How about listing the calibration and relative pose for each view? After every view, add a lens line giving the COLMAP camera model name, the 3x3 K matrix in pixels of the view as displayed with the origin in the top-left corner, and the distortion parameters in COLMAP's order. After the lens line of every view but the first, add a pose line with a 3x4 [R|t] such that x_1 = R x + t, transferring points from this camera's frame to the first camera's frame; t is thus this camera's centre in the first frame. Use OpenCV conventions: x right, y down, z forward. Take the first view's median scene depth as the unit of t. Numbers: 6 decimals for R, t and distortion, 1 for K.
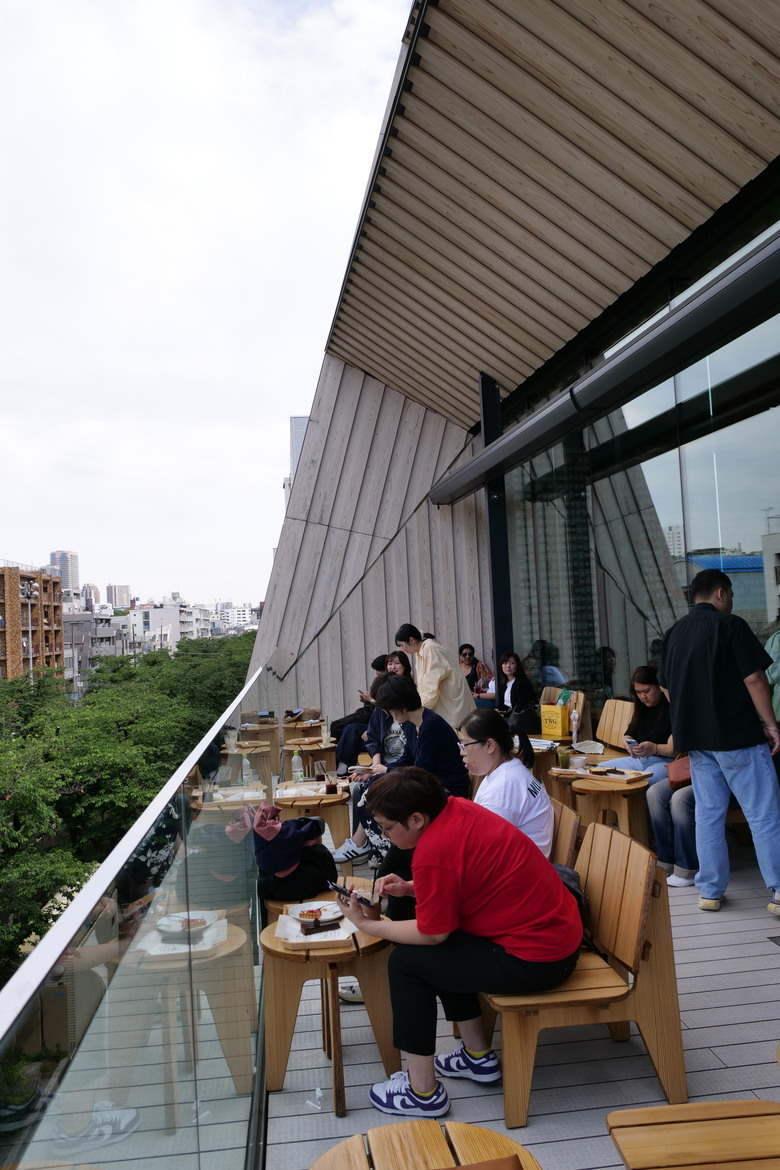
lens RADIAL K [[936.4, 0, 390.0], [0, 936.4, 585.0], [0, 0, 1]] dist [-0.000541, -0.000095]
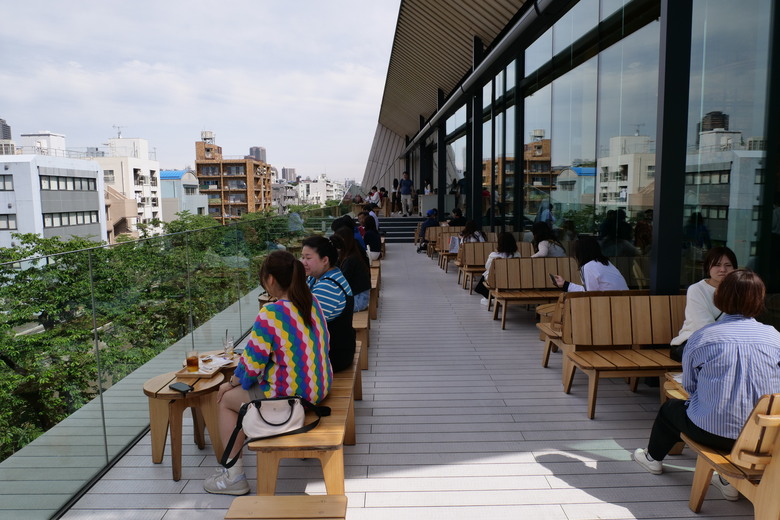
lens RADIAL K [[566.7, 0, 391.8], [0, 566.7, 263.0], [0, 0, 1]] dist [-0.042253, 0.011141]
pose [[0.994081, 0.051510, -0.095658, 0.017246], [-0.035799, 0.986590, 0.159242, -0.001305], [0.102578, -0.154875, 0.982594, -0.104196]]
